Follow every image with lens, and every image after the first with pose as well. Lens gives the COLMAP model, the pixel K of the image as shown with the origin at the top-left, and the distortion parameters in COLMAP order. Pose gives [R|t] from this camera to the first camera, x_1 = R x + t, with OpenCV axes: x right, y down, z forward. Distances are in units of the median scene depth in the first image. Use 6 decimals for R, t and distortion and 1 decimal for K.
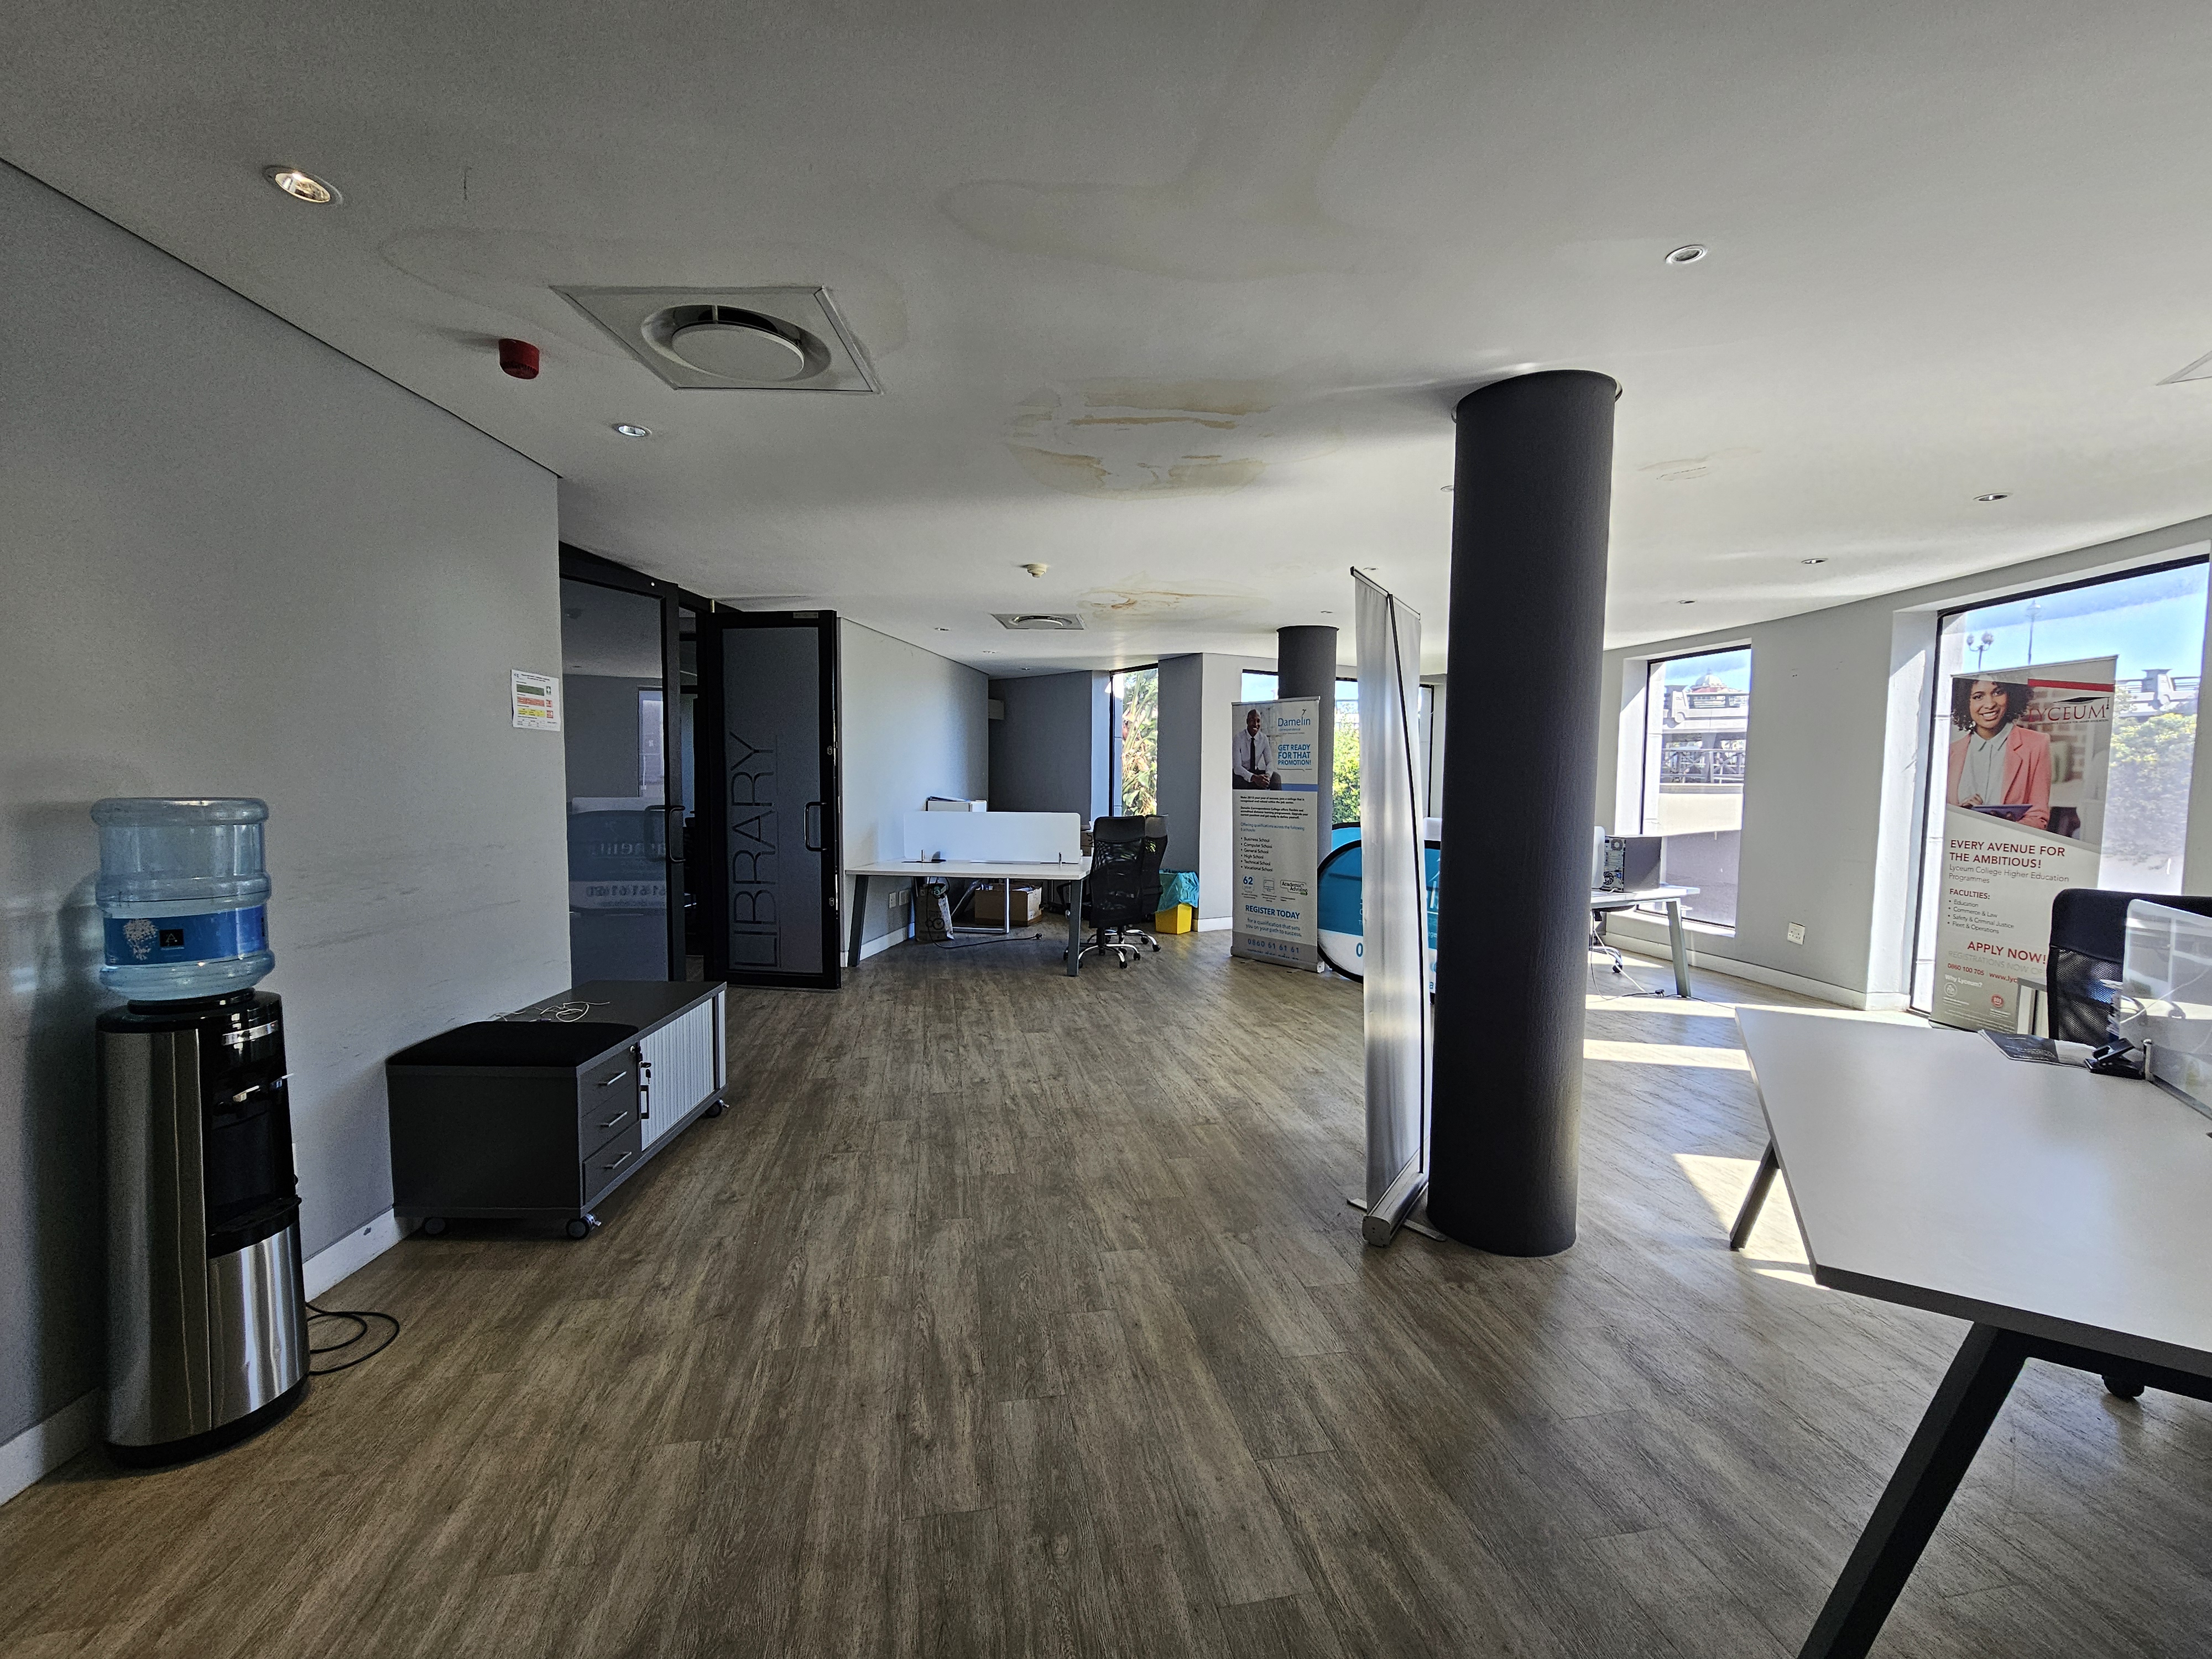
lens RADIAL K [[906.9, 0, 1103.0], [0, 906.9, 831.2], [0, 0, 1]] dist [-0.003472, -0.000225]
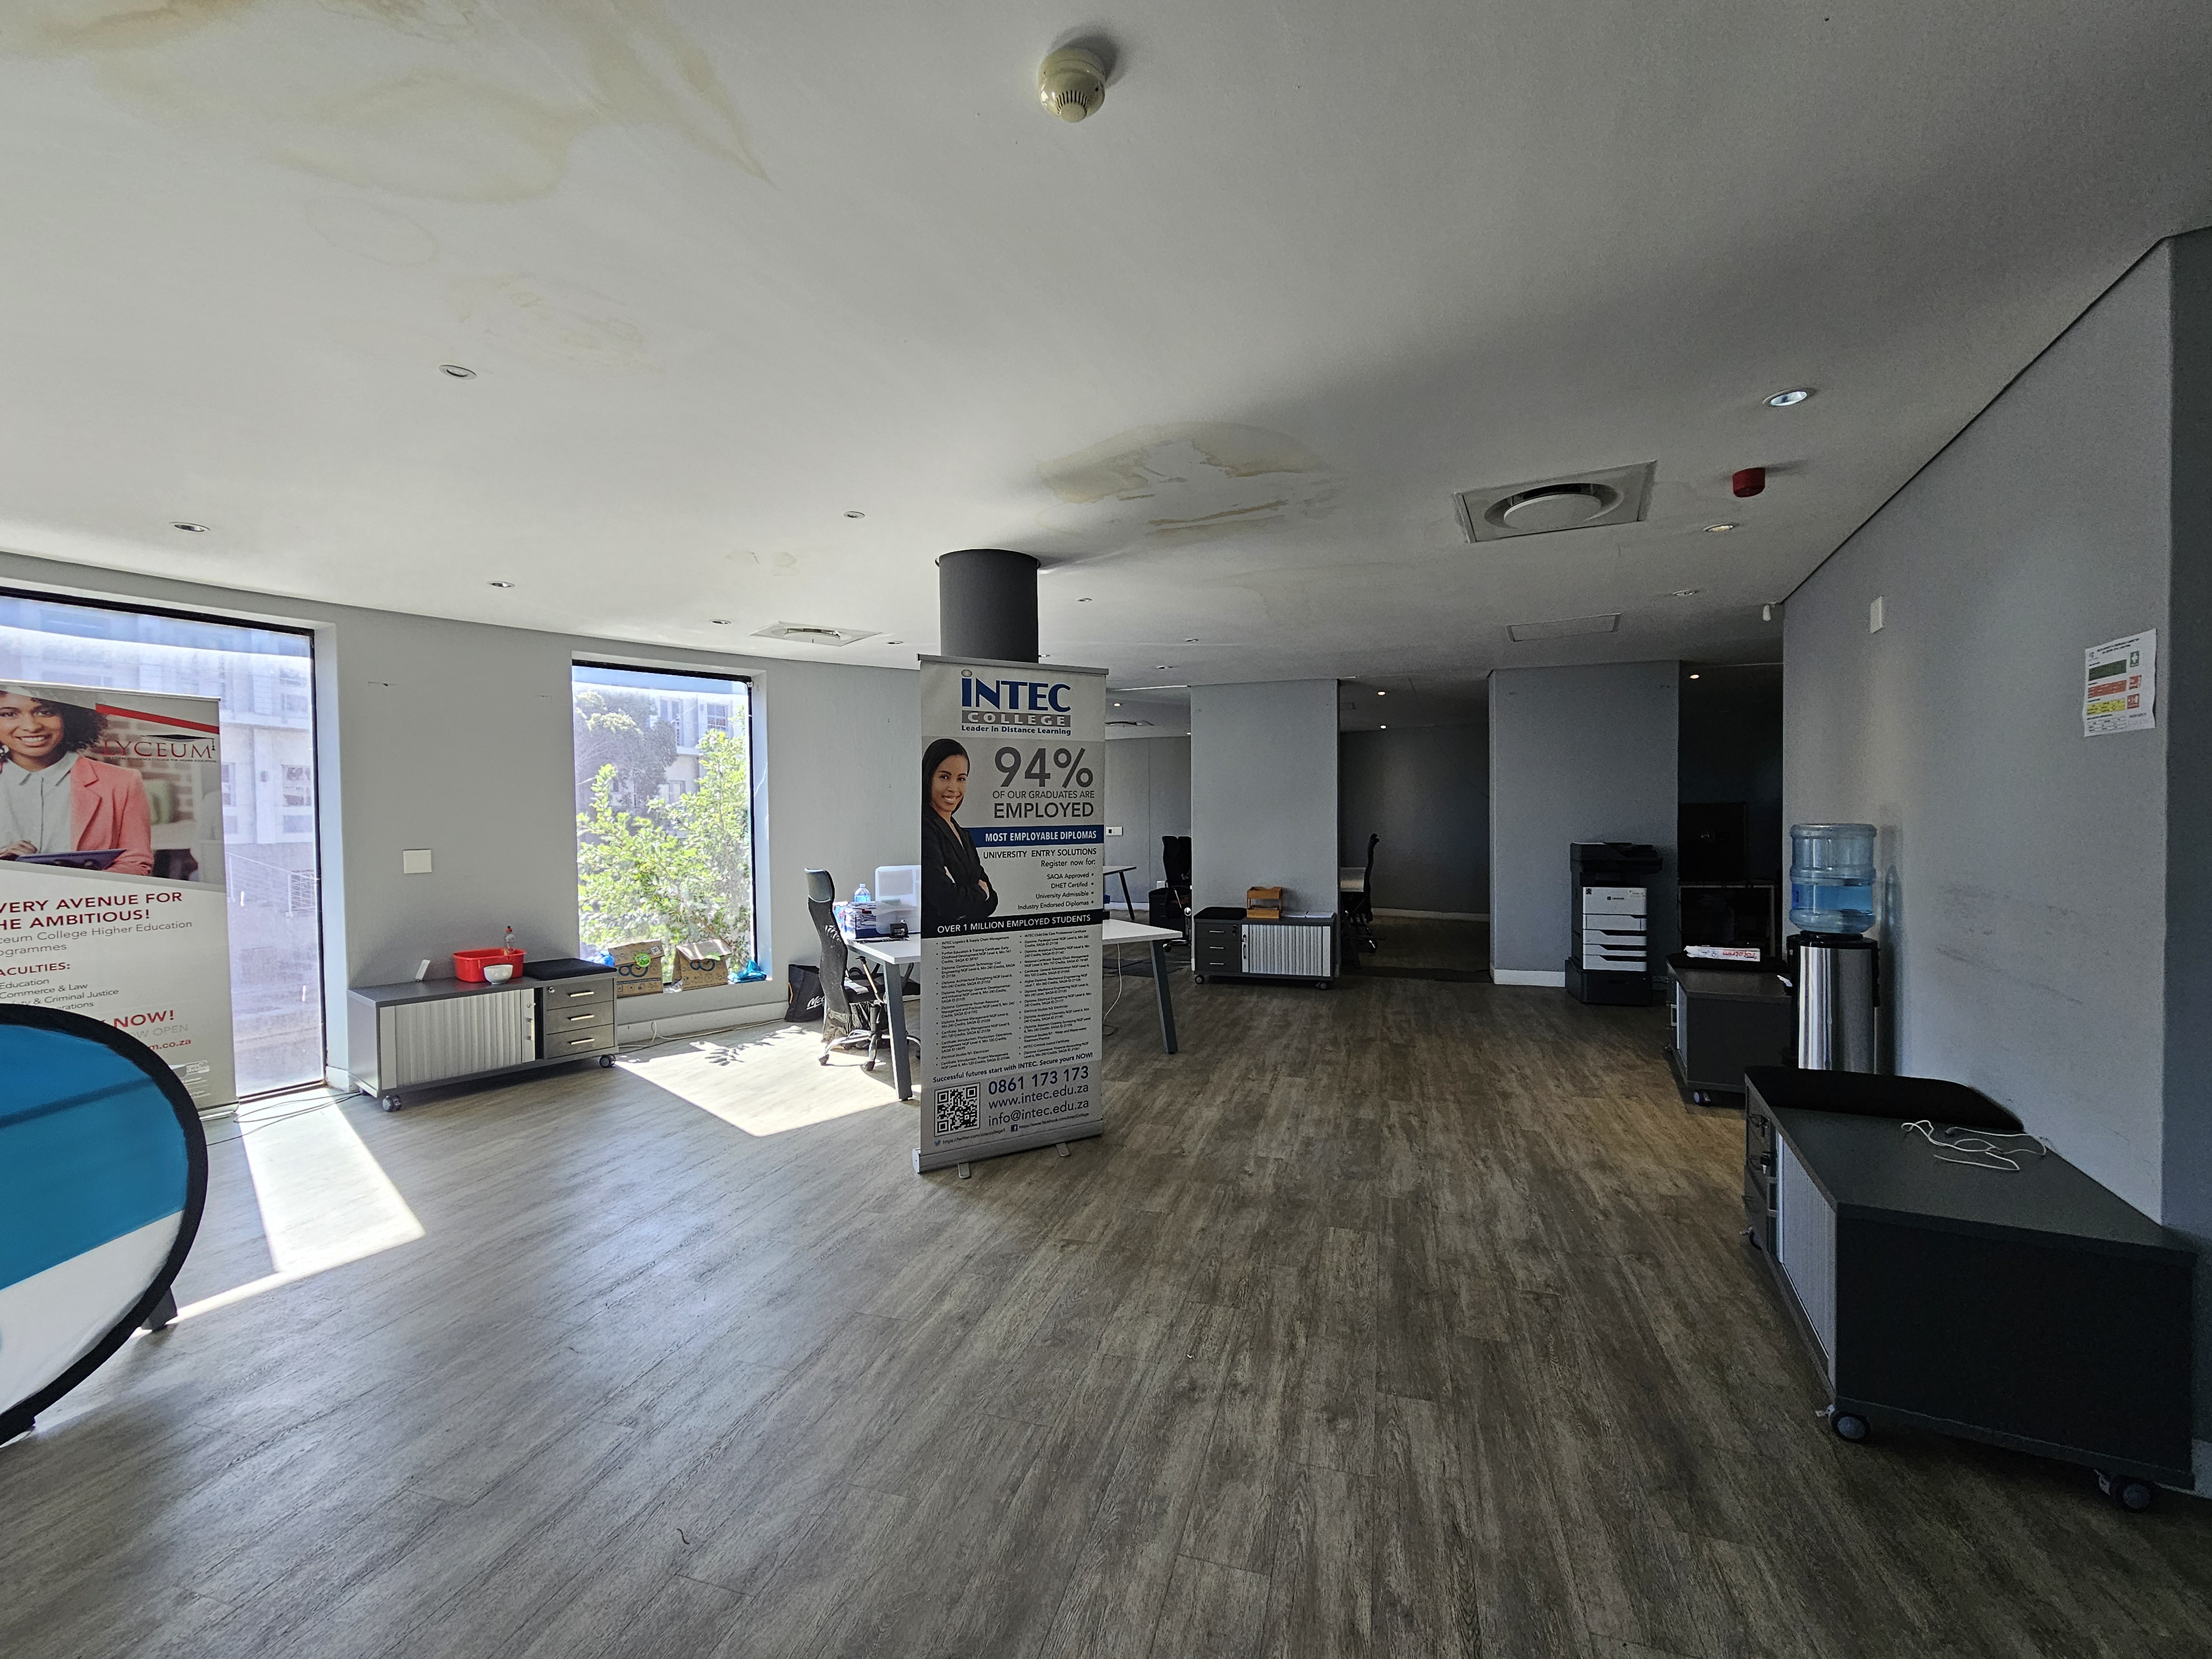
lens RADIAL K [[906.9, 0, 1110.9], [0, 906.9, 829.7], [0, 0, 1]] dist [-0.003472, -0.000225]
pose [[-0.888771, -0.005675, 0.458316, -0.247419], [0.031106, 0.996871, 0.072666, -0.089157], [-0.457294, 0.078840, -0.885814, 1.449611]]
